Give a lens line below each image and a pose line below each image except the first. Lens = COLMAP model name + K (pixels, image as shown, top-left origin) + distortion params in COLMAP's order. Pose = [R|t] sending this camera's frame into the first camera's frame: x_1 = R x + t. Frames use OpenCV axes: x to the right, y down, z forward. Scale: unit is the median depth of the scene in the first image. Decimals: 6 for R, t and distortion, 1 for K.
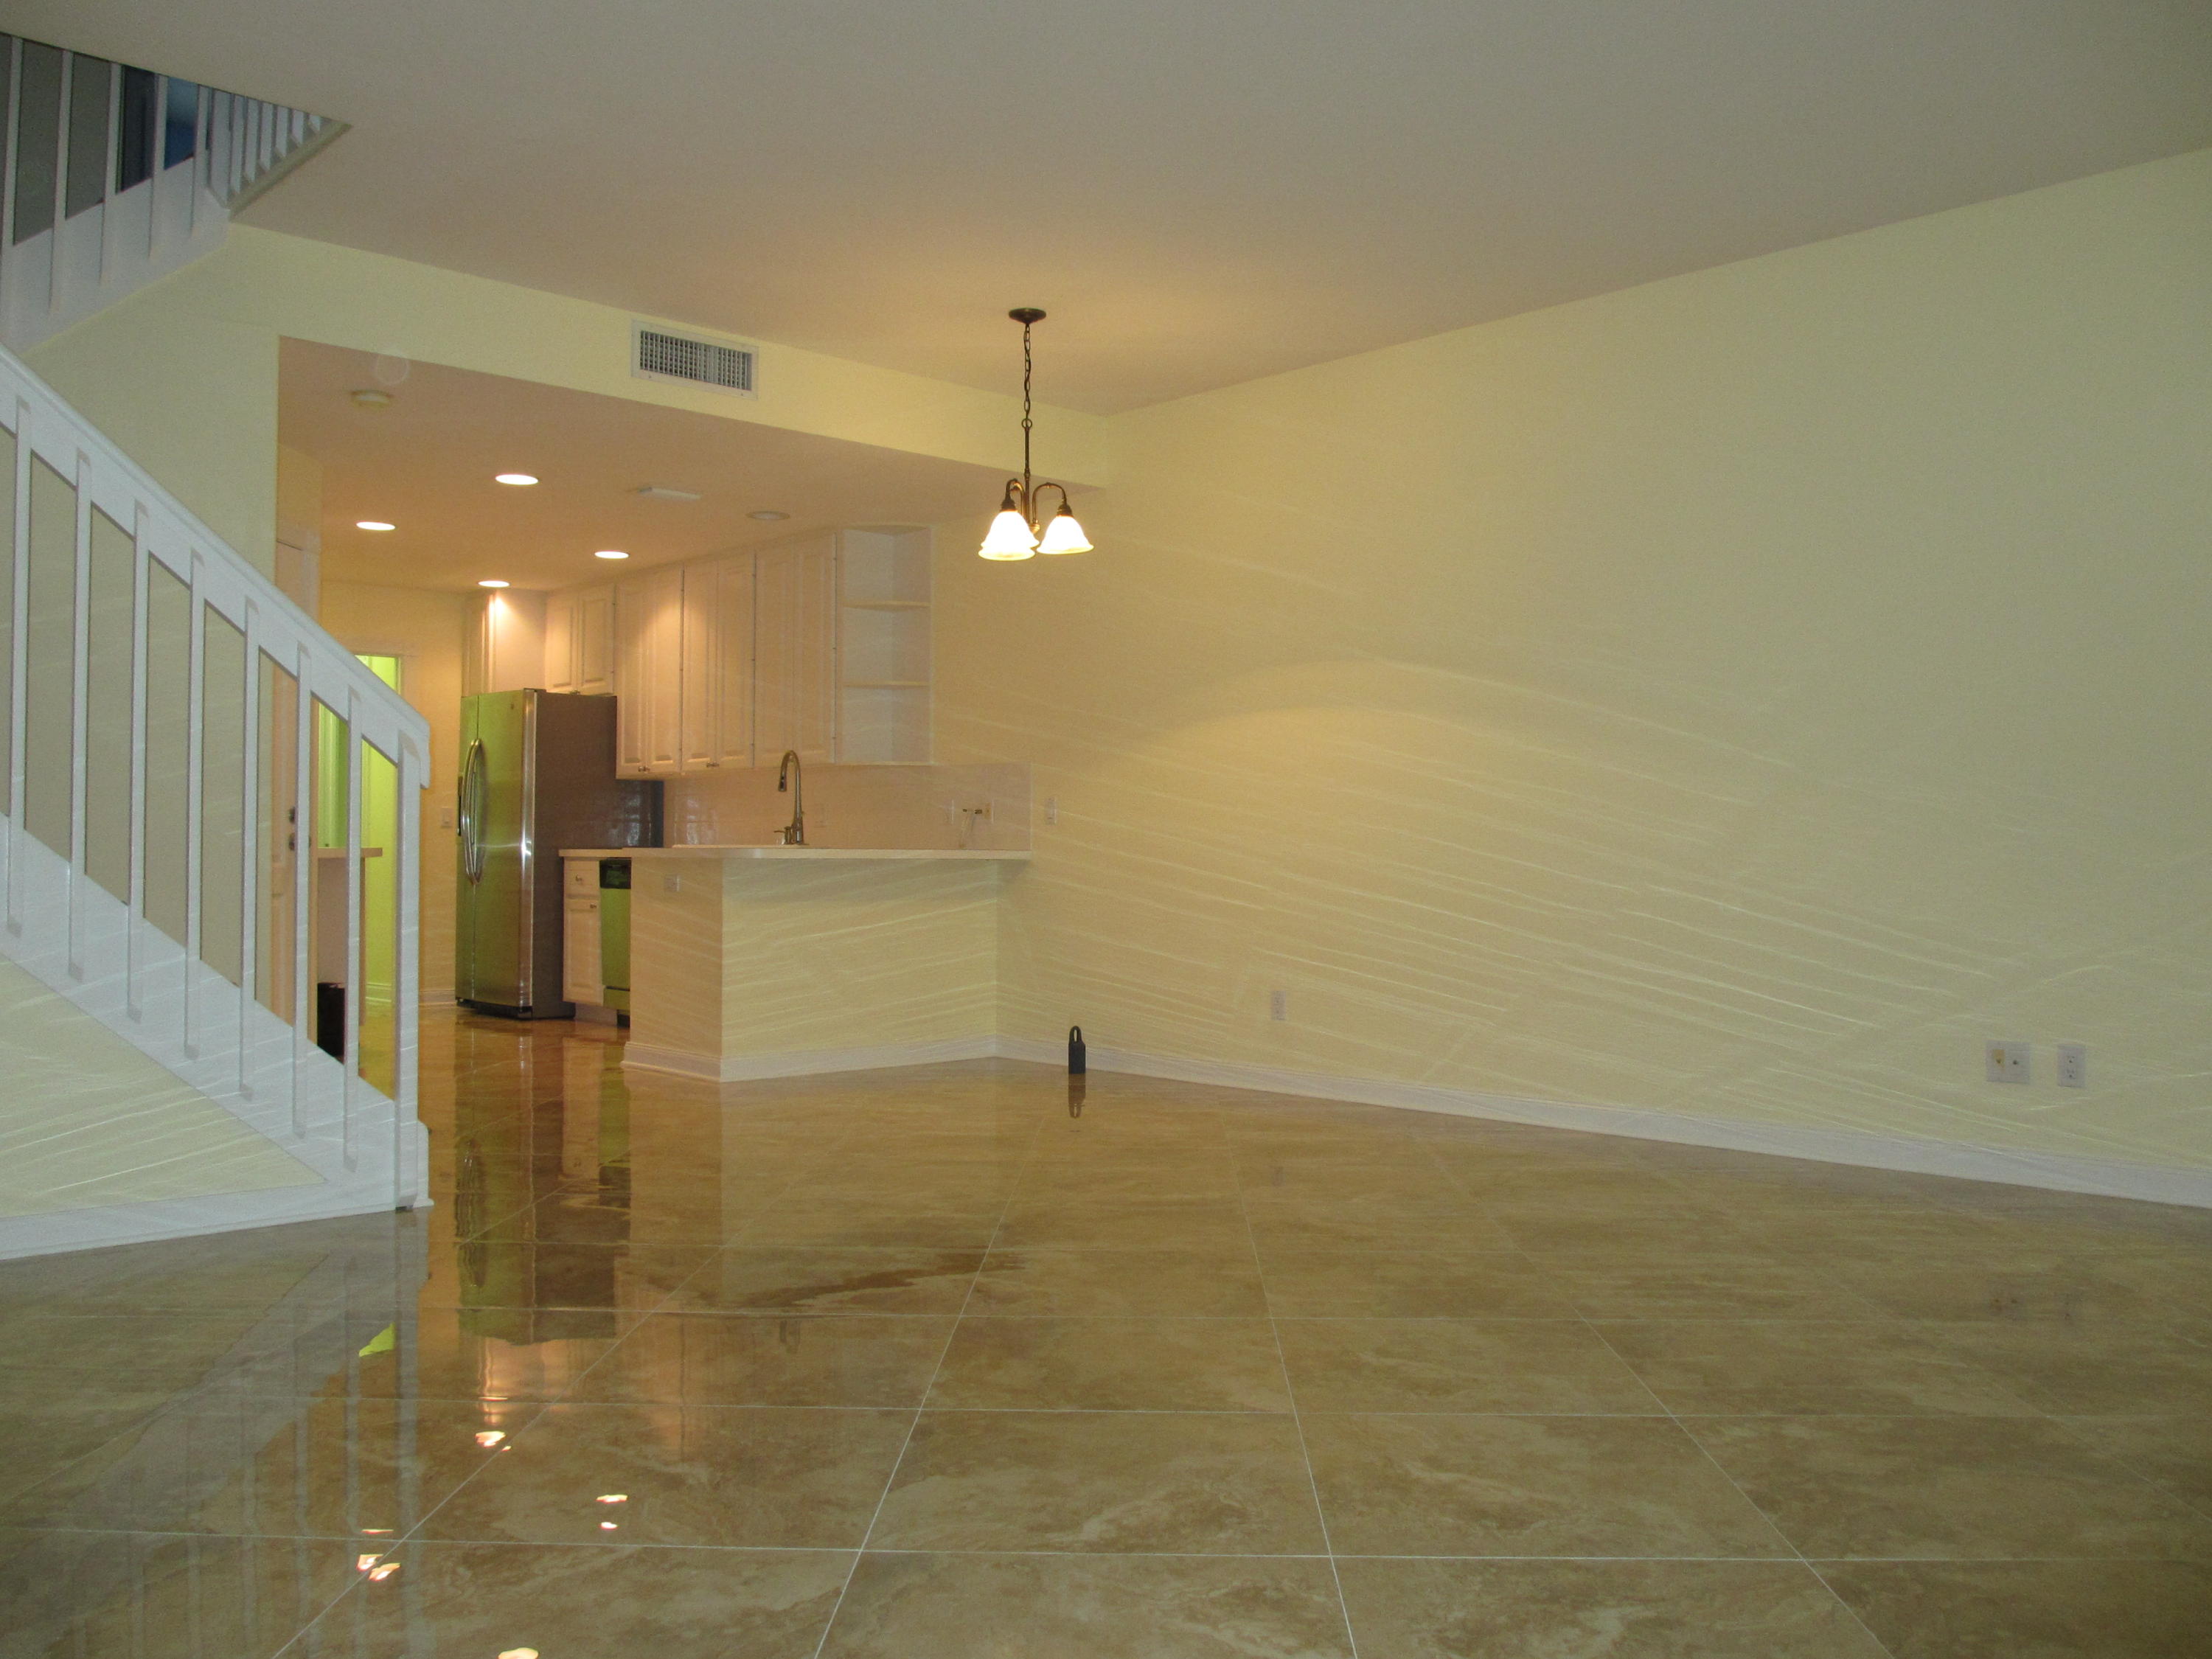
lens RADIAL K [[1842.2, 0, 1106.0], [0, 1842.2, 829.5], [0, 0, 1]] dist [-0.042553, 0.002516]
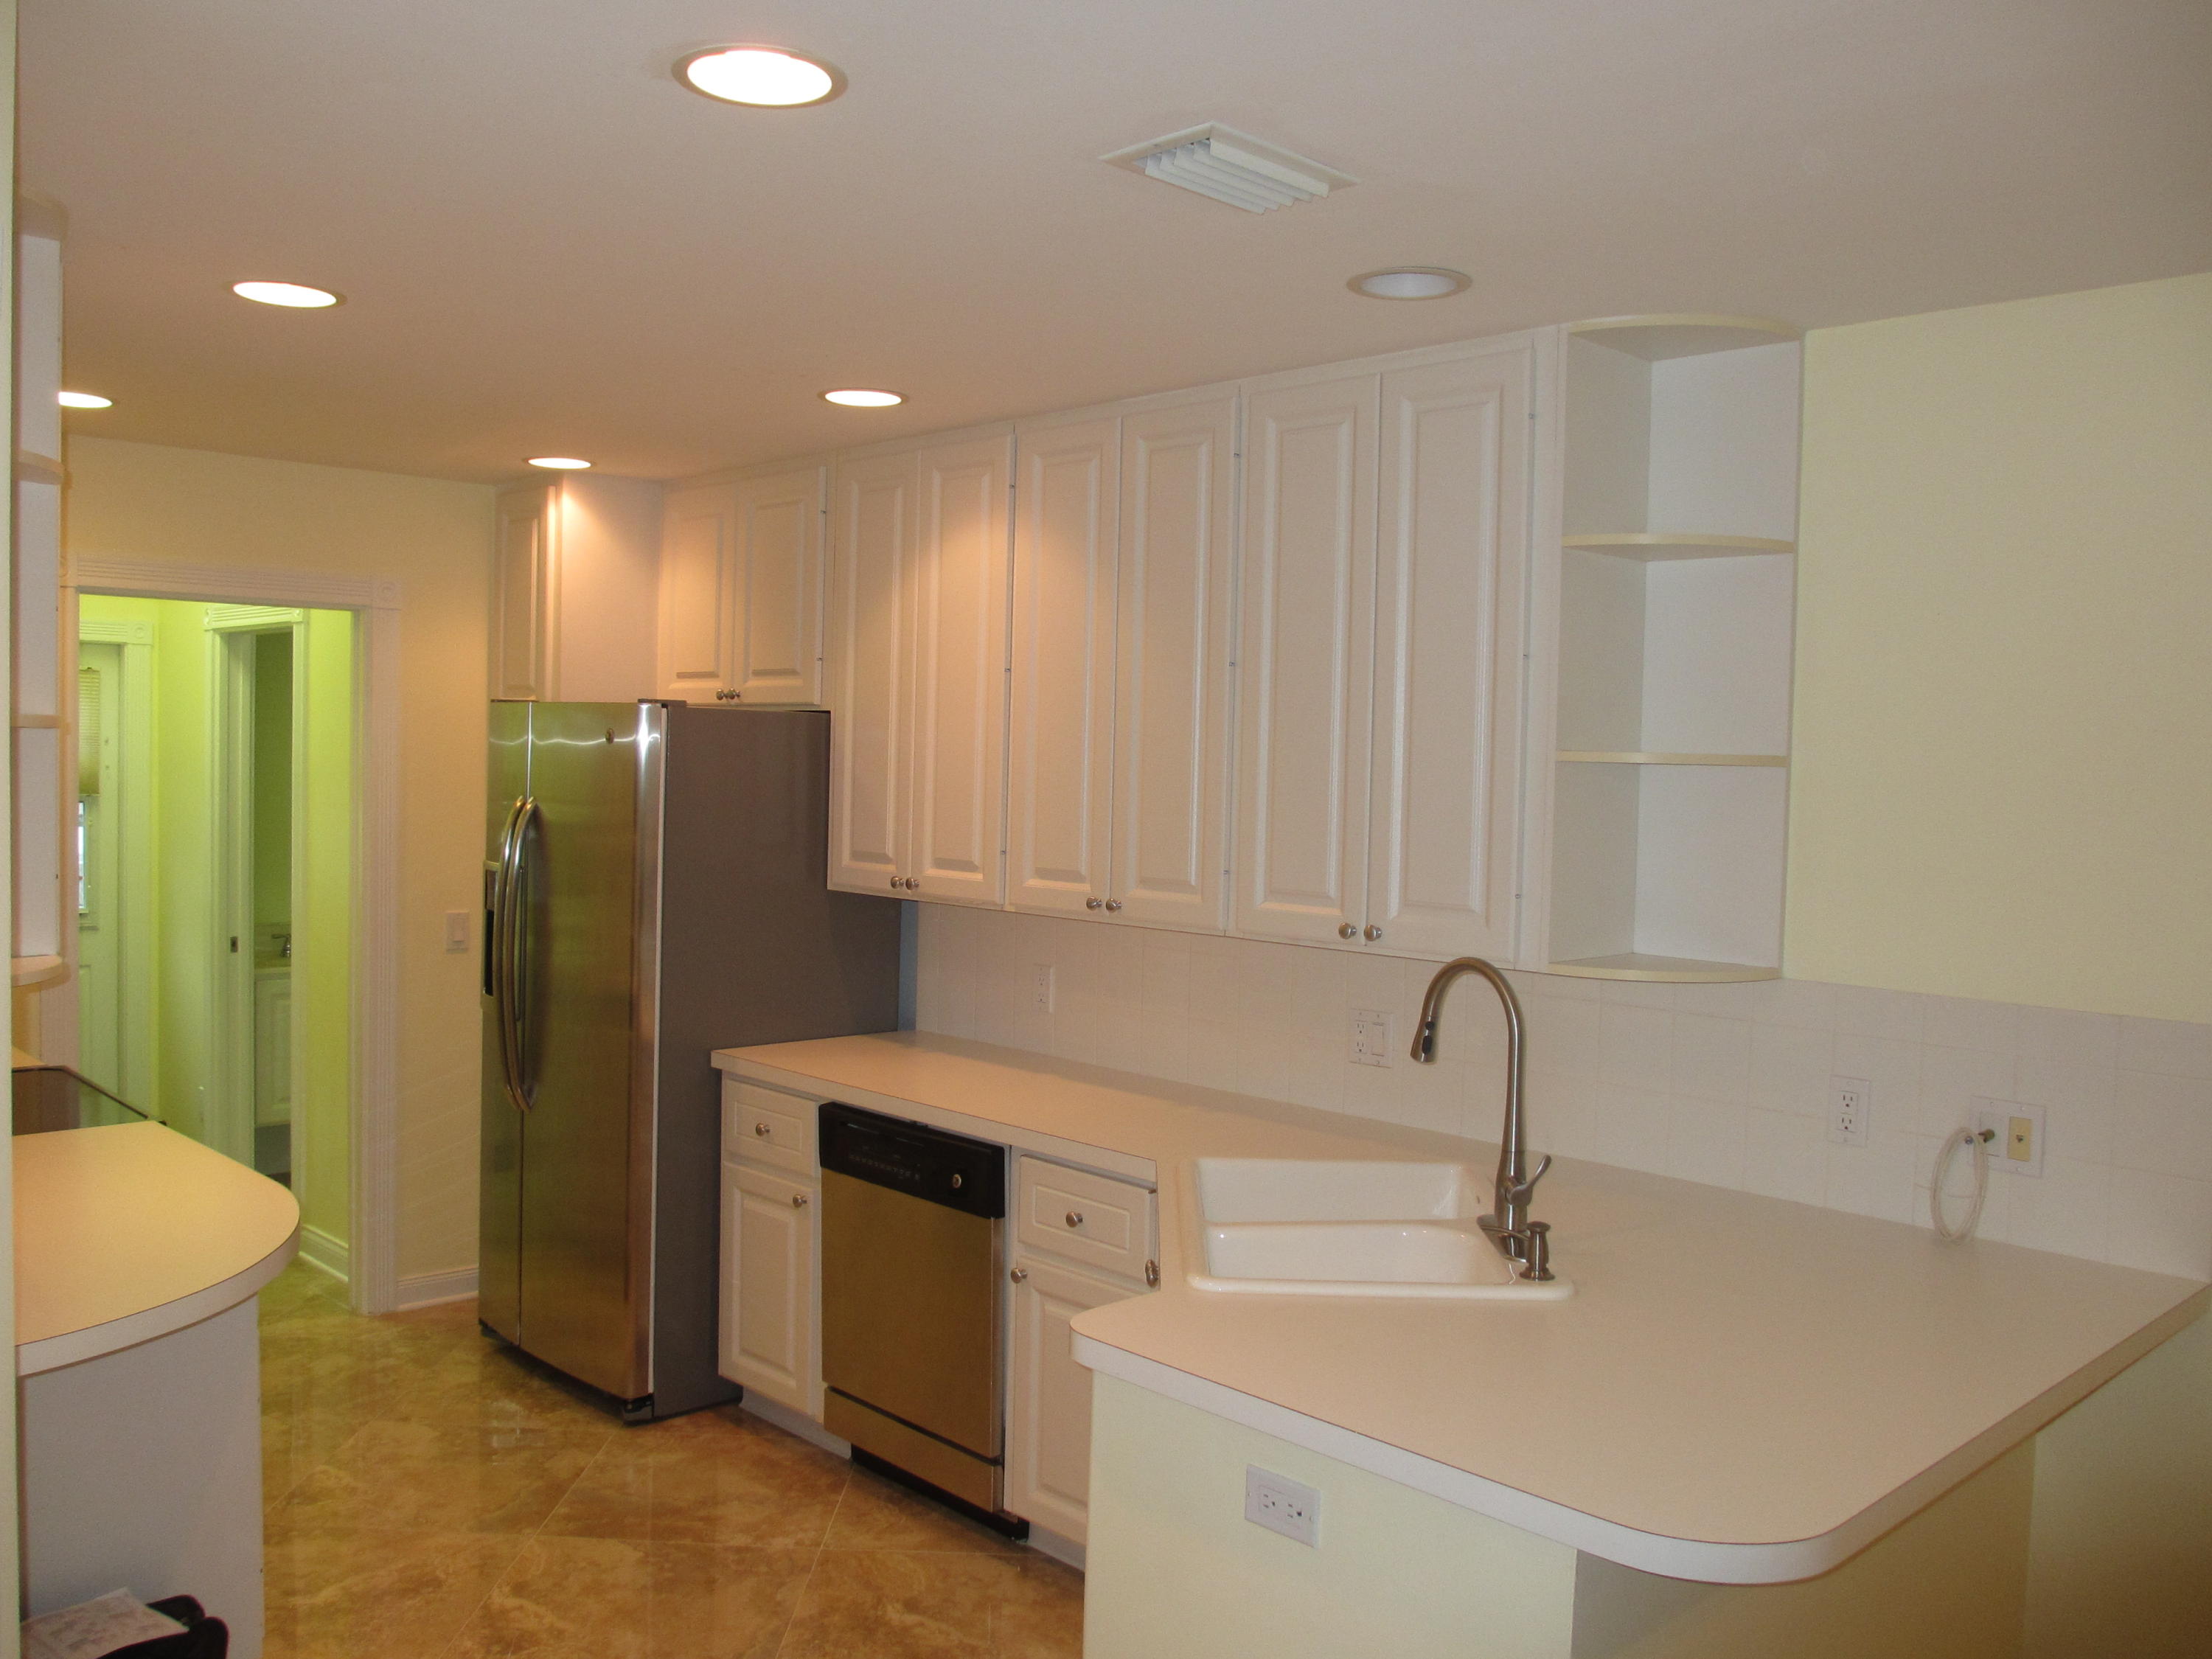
lens RADIAL K [[1842.2, 0, 1106.0], [0, 1842.2, 829.5], [0, 0, 1]] dist [-0.042553, 0.002516]
pose [[0.999720, 0.020908, 0.011061, -0.205550], [-0.021455, 0.998424, 0.051858, -0.070043], [-0.009960, -0.052081, 0.998593, 0.543989]]
